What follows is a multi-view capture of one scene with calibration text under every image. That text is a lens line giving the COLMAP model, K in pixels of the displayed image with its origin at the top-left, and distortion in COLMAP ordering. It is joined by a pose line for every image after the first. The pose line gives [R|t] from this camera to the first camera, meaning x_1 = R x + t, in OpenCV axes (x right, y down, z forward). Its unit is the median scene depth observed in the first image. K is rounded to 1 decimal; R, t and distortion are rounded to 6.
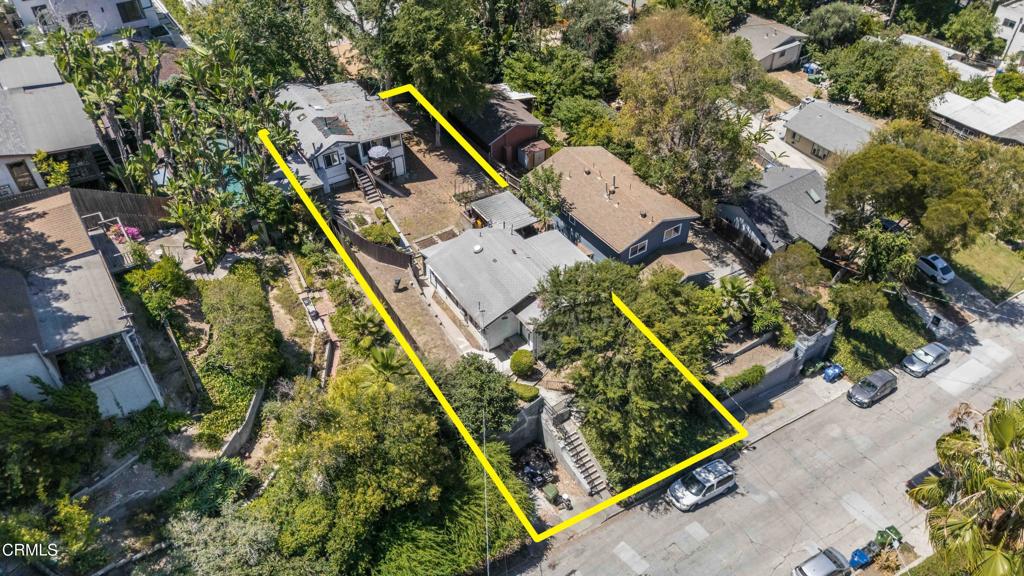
lens RADIAL K [[753.0, 0, 517.7], [0, 753.0, 291.3], [0, 0, 1]] dist [0.083143, -0.081571]
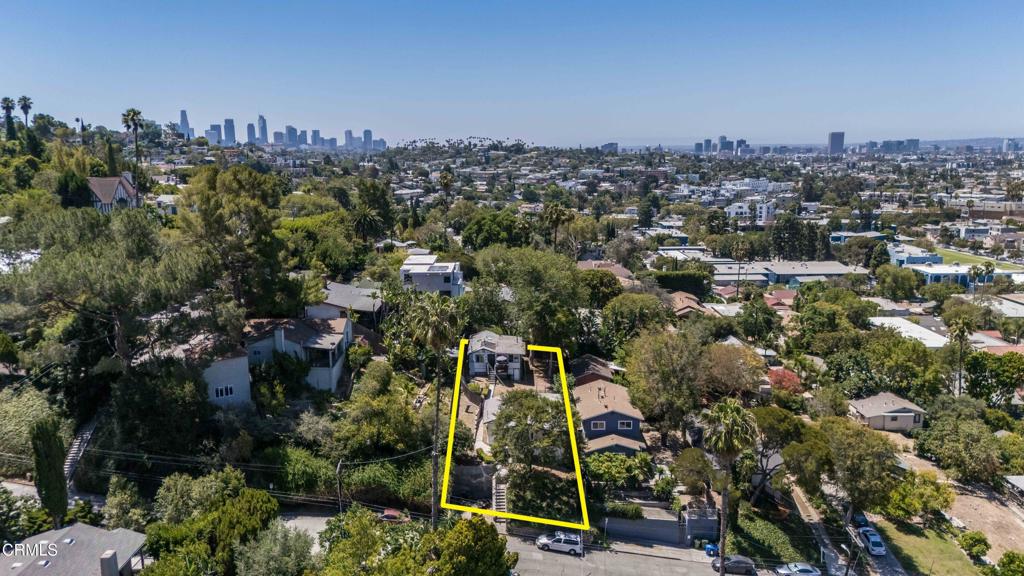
lens RADIAL K [[753.0, 0, 517.7], [0, 753.0, 291.3], [0, 0, 1]] dist [0.083143, -0.081571]
pose [[0.841533, 0.110530, -0.528778, 0.755191], [-0.366487, 0.835945, -0.408515, 0.390961], [0.396876, 0.537568, 0.743983, -0.425185]]
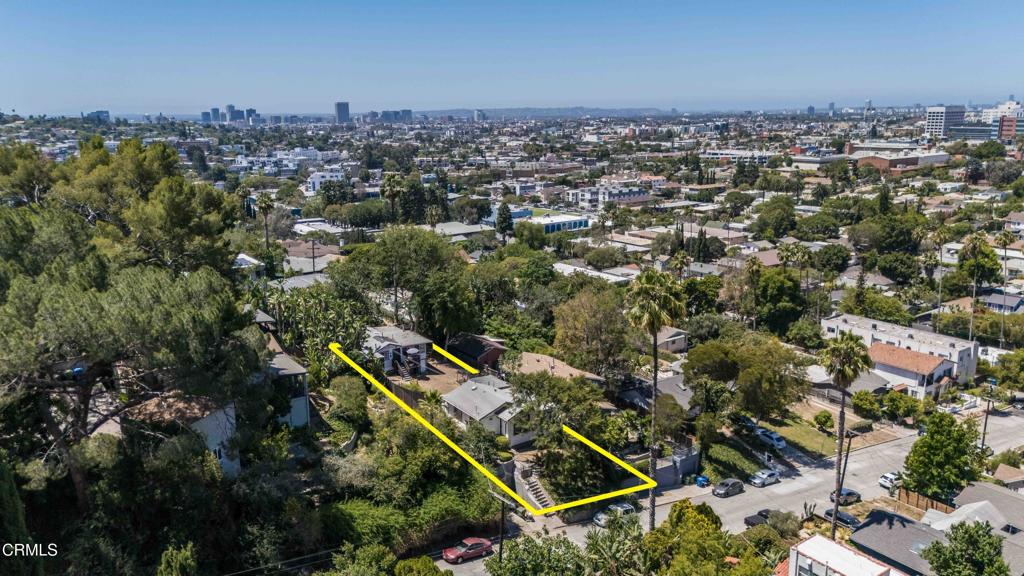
lens RADIAL K [[753.0, 0, 517.7], [0, 753.0, 291.3], [0, 0, 1]] dist [0.083143, -0.081571]
pose [[0.998939, -0.010255, 0.044898, -0.023720], [0.030581, 0.876643, -0.480168, 0.467344], [-0.034435, 0.481032, 0.876027, -0.488561]]
